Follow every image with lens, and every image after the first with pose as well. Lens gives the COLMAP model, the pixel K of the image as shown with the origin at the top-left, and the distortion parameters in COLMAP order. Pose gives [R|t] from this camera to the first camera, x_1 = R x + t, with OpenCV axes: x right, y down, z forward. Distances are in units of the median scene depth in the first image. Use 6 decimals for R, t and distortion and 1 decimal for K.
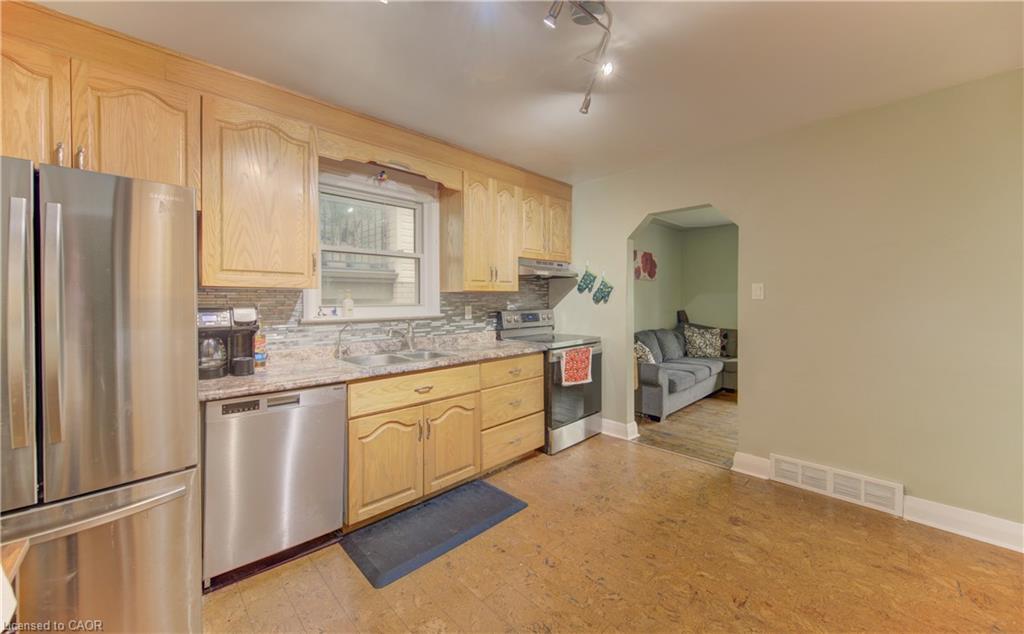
lens RADIAL K [[389.4, 0, 496.7], [0, 389.4, 300.3], [0, 0, 1]] dist [0.001774, -0.000129]
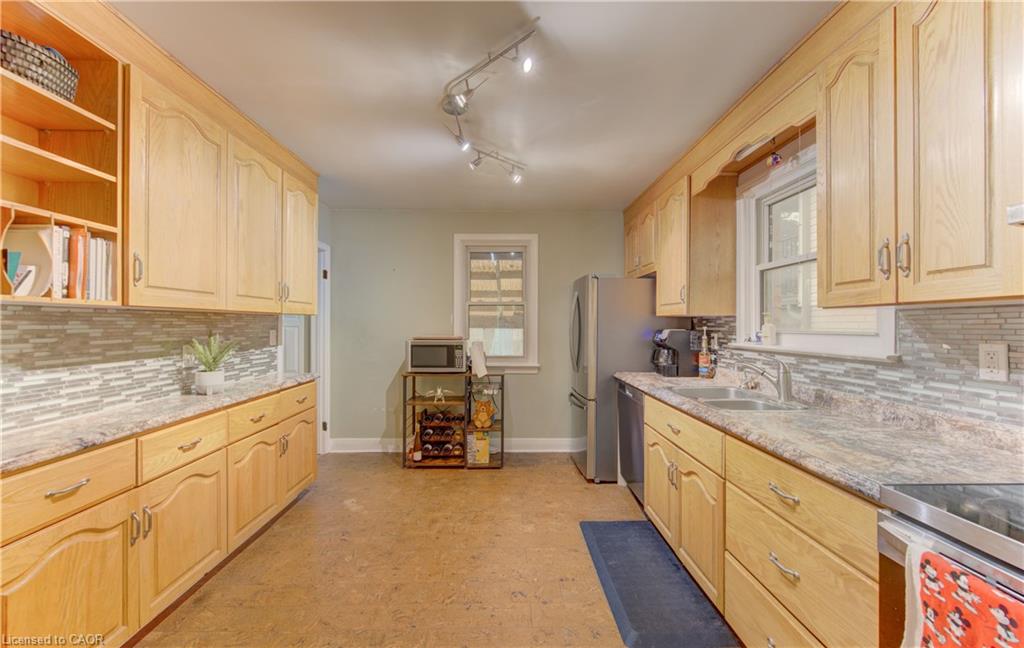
lens RADIAL K [[390.9, 0, 511.4], [0, 390.9, 323.8], [0, 0, 1]] dist [-0.001759, -0.000100]
pose [[-0.680002, 0.000426, -0.733210, 0.497174], [-0.003159, 0.999989, 0.003511, -0.003976], [0.733203, 0.004703, -0.679993, 0.946294]]
